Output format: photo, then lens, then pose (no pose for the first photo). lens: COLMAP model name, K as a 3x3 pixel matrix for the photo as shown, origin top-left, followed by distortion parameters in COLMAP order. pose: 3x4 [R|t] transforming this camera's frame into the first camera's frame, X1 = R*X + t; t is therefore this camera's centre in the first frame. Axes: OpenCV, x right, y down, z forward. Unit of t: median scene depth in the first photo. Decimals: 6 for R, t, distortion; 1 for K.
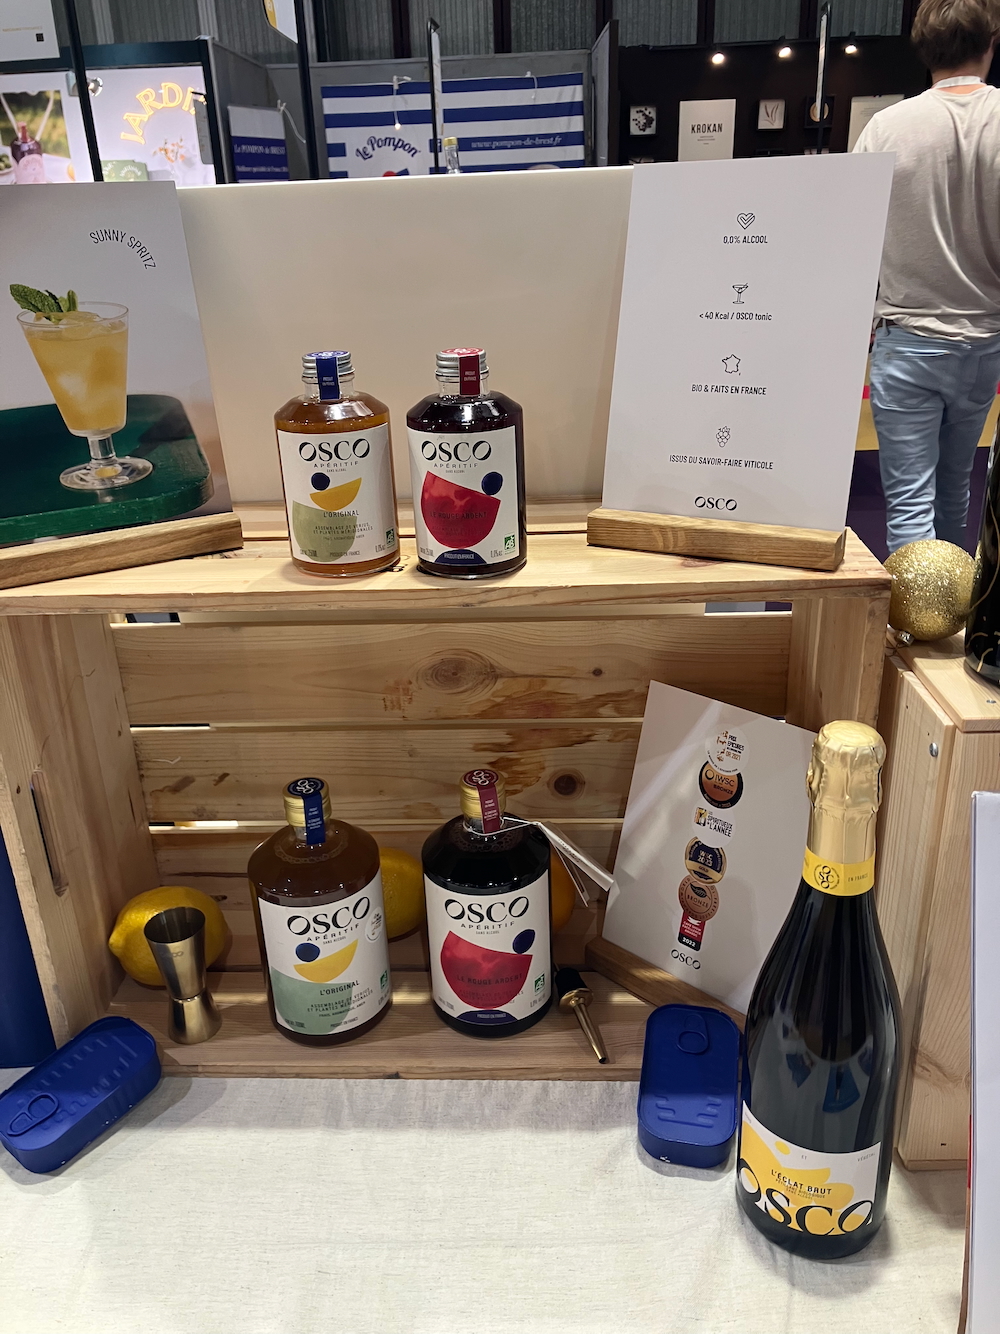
lens RADIAL K [[1075.9, 0, 506.8], [0, 1075.9, 663.5], [0, 0, 1]] dist [0.011438, -0.001244]
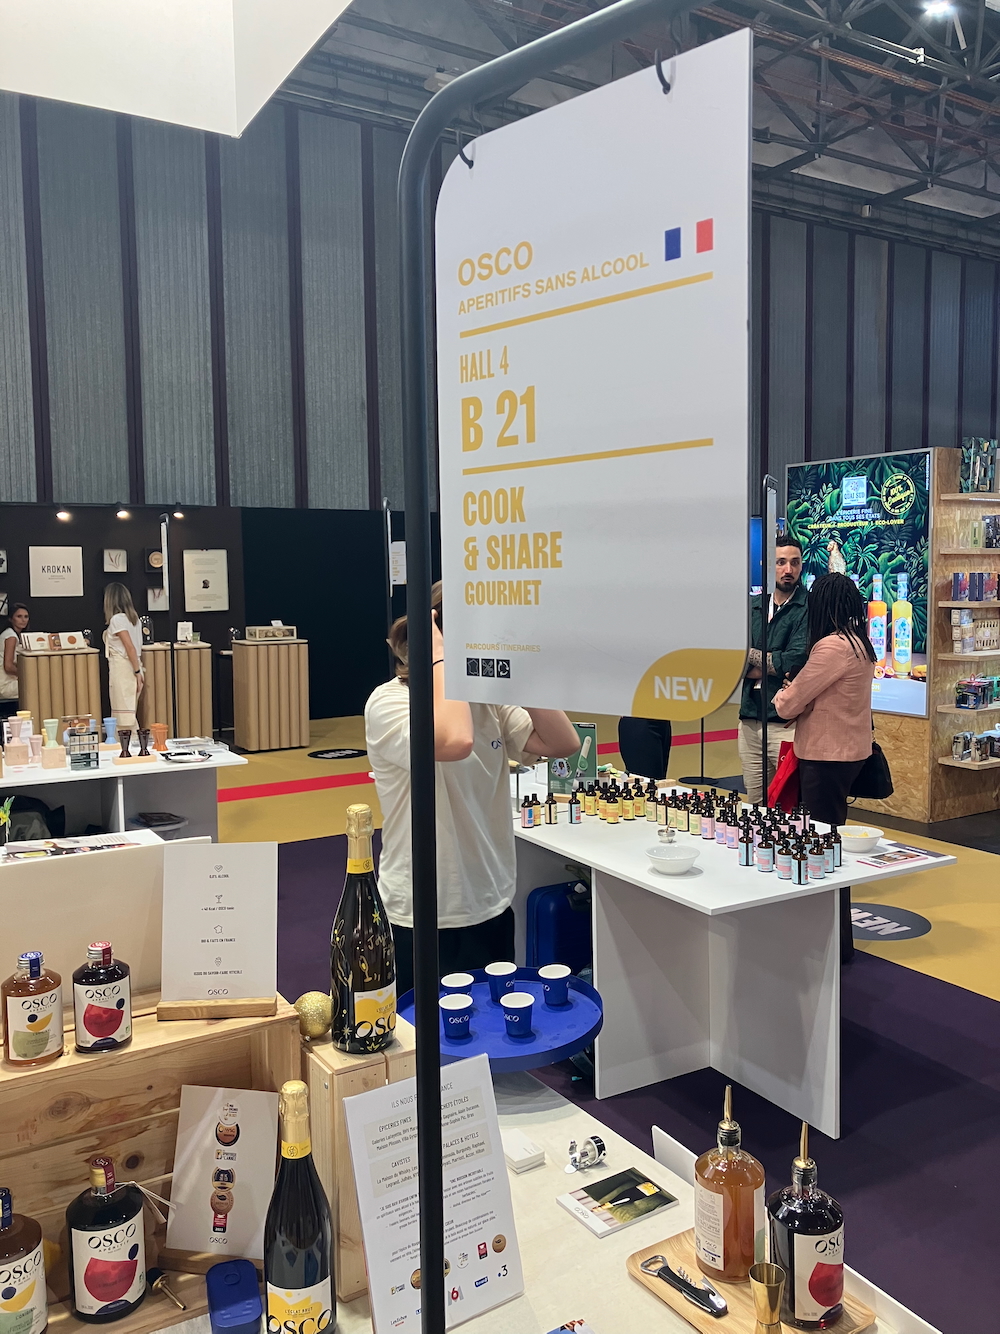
lens RADIAL K [[1075.9, 0, 506.8], [0, 1075.9, 663.5], [0, 0, 1]] dist [0.011438, -0.001244]
pose [[0.838403, -0.013131, 0.544893, -0.439547], [0.197657, 0.938984, -0.281499, -0.036722], [-0.507950, 0.343711, 0.789842, -1.112292]]
